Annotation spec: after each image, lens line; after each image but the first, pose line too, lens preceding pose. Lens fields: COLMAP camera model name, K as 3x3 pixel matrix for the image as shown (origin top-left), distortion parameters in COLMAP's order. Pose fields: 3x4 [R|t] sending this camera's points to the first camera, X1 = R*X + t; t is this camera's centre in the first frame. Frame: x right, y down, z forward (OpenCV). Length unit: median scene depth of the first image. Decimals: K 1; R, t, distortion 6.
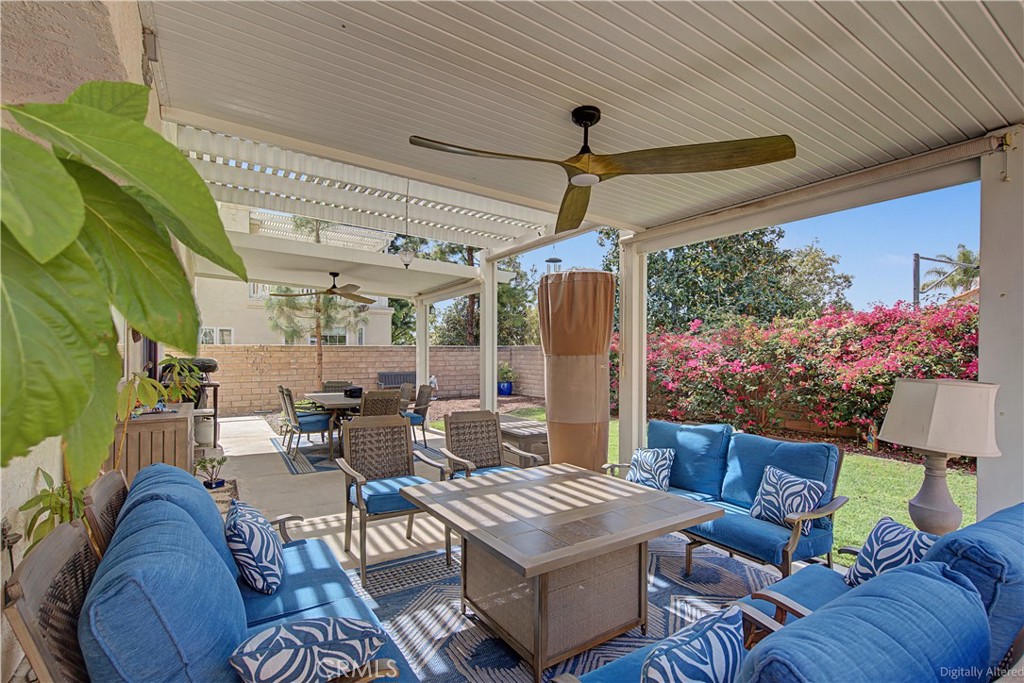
lens RADIAL K [[465.1, 0, 516.3], [0, 465.1, 349.3], [0, 0, 1]] dist [0.001374, 0.000961]
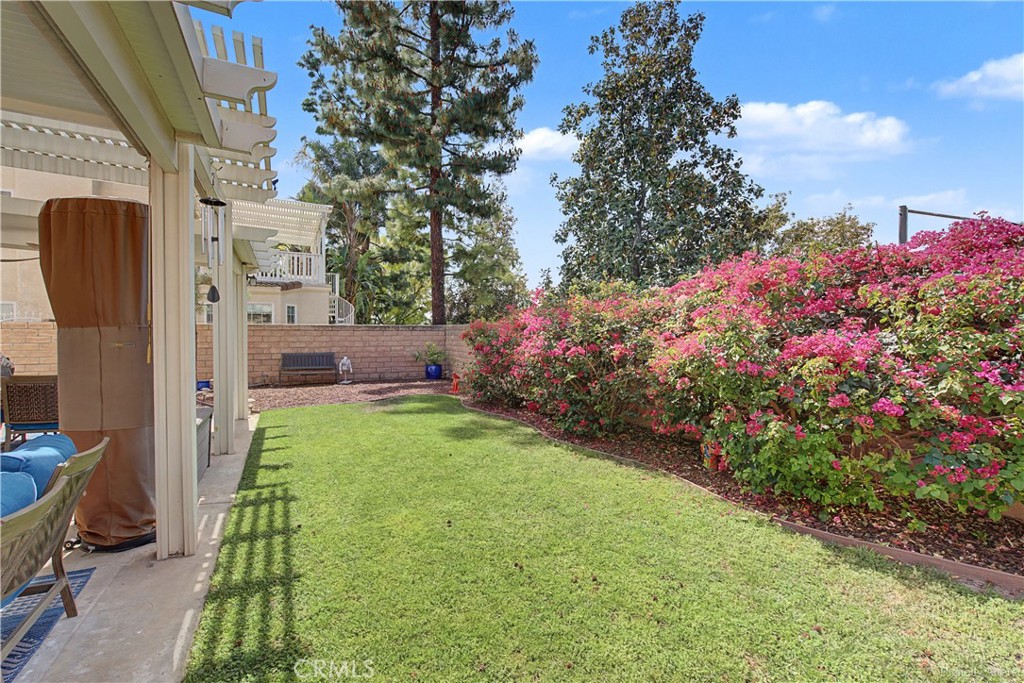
lens RADIAL K [[465.1, 0, 509.8], [0, 465.1, 340.0], [0, 0, 1]] dist [0.001374, 0.000961]
pose [[0.992922, 0.004196, -0.118693, 0.250487], [-0.002130, 0.999844, 0.017530, 0.005815], [0.118748, -0.017153, 0.992776, 0.119780]]
